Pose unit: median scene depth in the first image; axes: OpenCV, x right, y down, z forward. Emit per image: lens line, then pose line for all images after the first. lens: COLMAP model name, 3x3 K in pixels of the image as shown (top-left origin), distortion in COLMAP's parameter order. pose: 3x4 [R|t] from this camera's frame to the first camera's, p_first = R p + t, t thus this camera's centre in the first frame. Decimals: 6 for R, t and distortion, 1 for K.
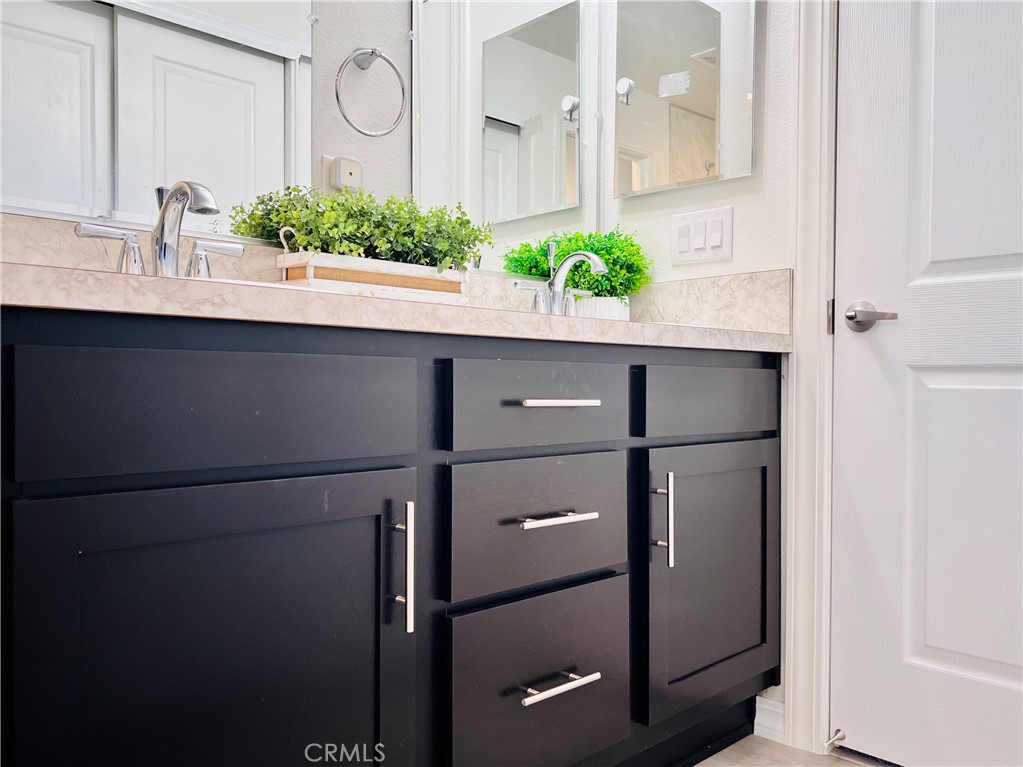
lens RADIAL K [[828.9, 0, 511.5], [0, 828.9, 383.5], [0, 0, 1]] dist [0.083303, -0.163994]
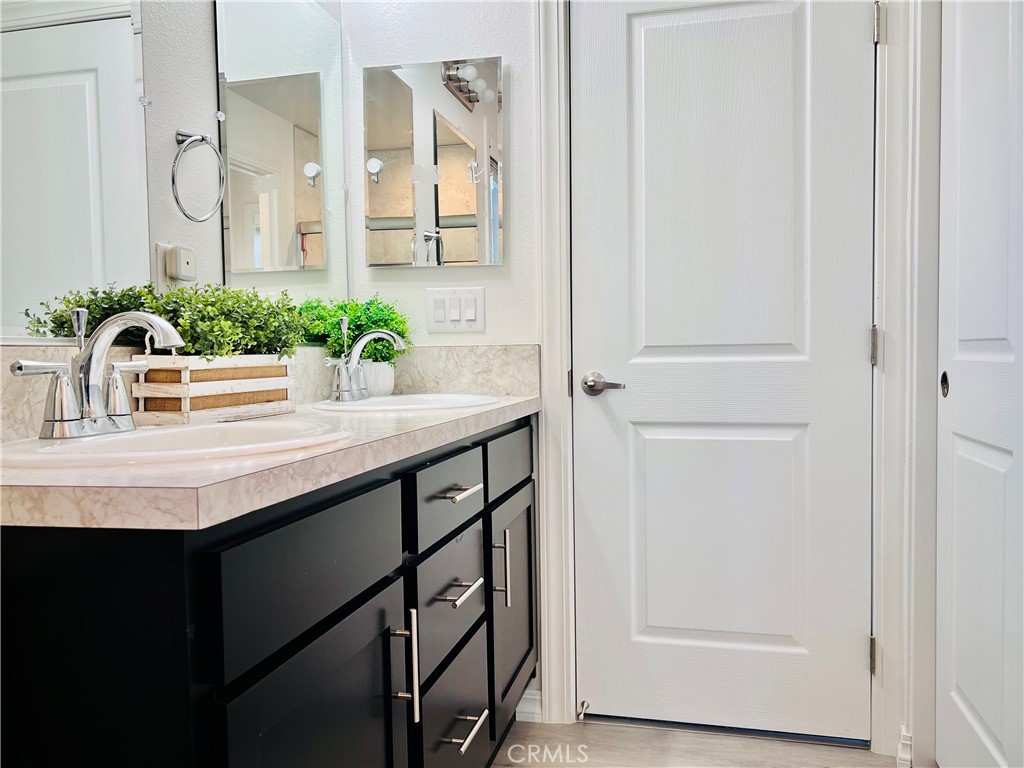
lens RADIAL K [[815.0, 0, 512.0], [0, 815.0, 384.0], [0, 0, 1]] dist [0.057013, -0.003543]
pose [[0.849880, -0.039099, 0.525524, -0.354783], [0.026958, 0.999164, 0.030741, -0.120098], [-0.526286, -0.011959, 0.850223, -0.017893]]
